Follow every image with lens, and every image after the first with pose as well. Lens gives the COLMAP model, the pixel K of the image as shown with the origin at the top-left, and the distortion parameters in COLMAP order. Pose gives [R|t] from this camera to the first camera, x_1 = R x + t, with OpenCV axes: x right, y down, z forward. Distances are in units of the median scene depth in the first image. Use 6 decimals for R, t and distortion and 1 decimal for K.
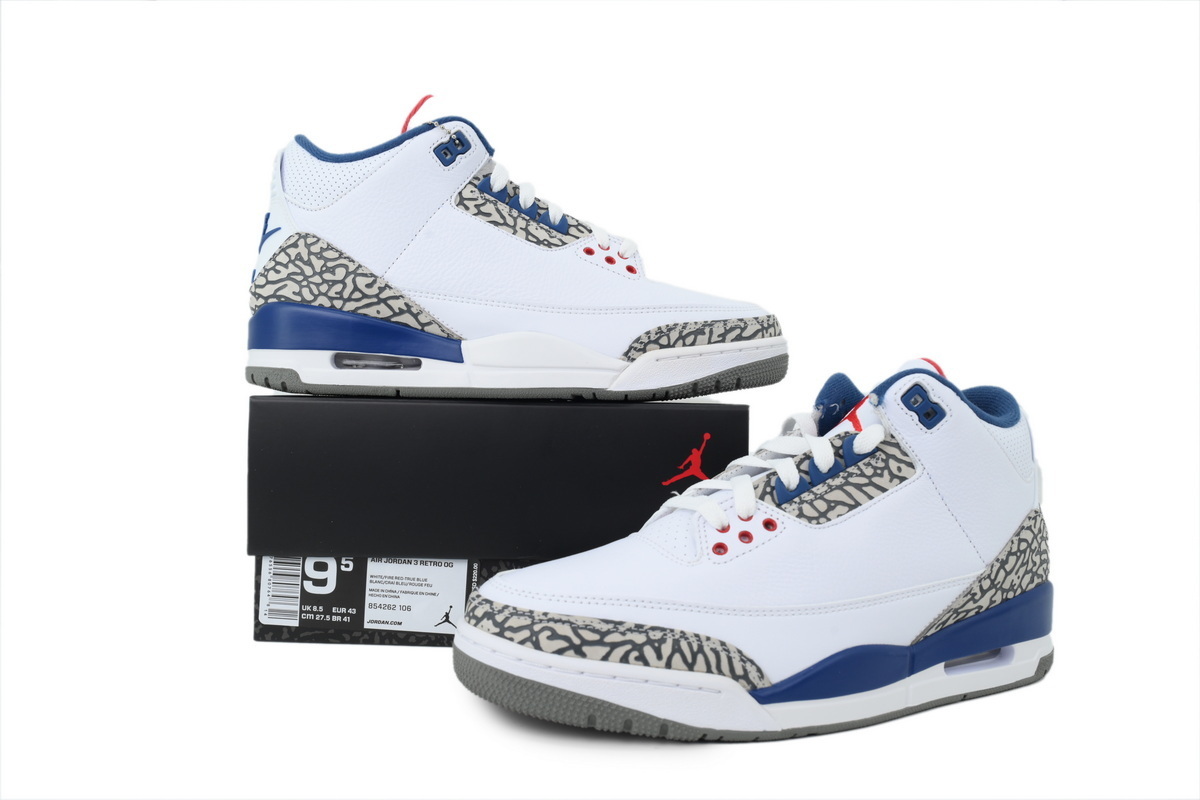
lens RADIAL K [[992.1, 0, 596.2], [0, 992.1, 399.0], [0, 0, 1]] dist [-0.004259, 0.001334]
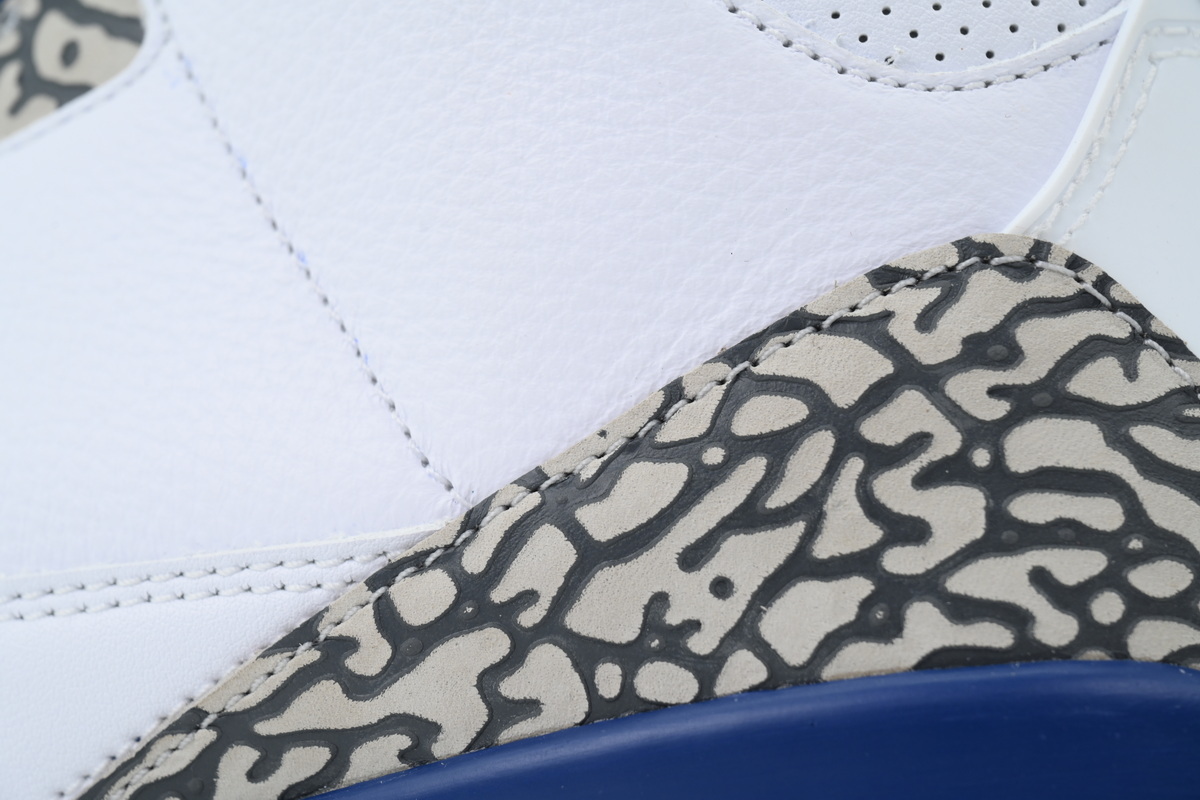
lens RADIAL K [[3912.6, 0, 599.8], [0, 3912.6, 400.0], [0, 0, 1]] dist [-0.265713, 0.000000]
pose [[0.713736, -0.099171, -0.693359, 0.941599], [-0.006232, 0.988987, -0.147869, 0.262317], [0.700387, 0.109860, 0.705258, 0.512050]]
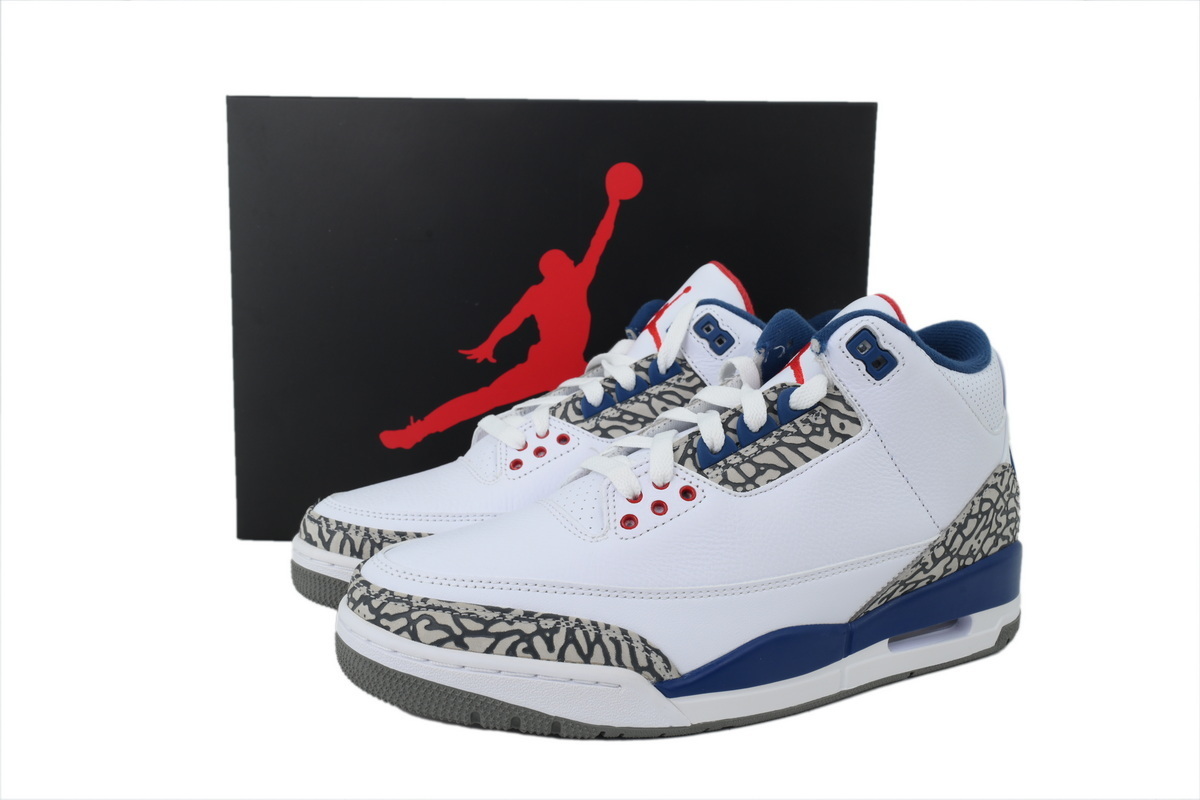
lens RADIAL K [[992.1, 0, 604.2], [0, 992.1, 402.0], [0, 0, 1]] dist [-0.004259, 0.001334]
pose [[0.999583, -0.006429, -0.028142, 0.119538], [0.009577, 0.993527, 0.113189, -0.052075], [0.027232, -0.113412, 0.993175, 0.122639]]
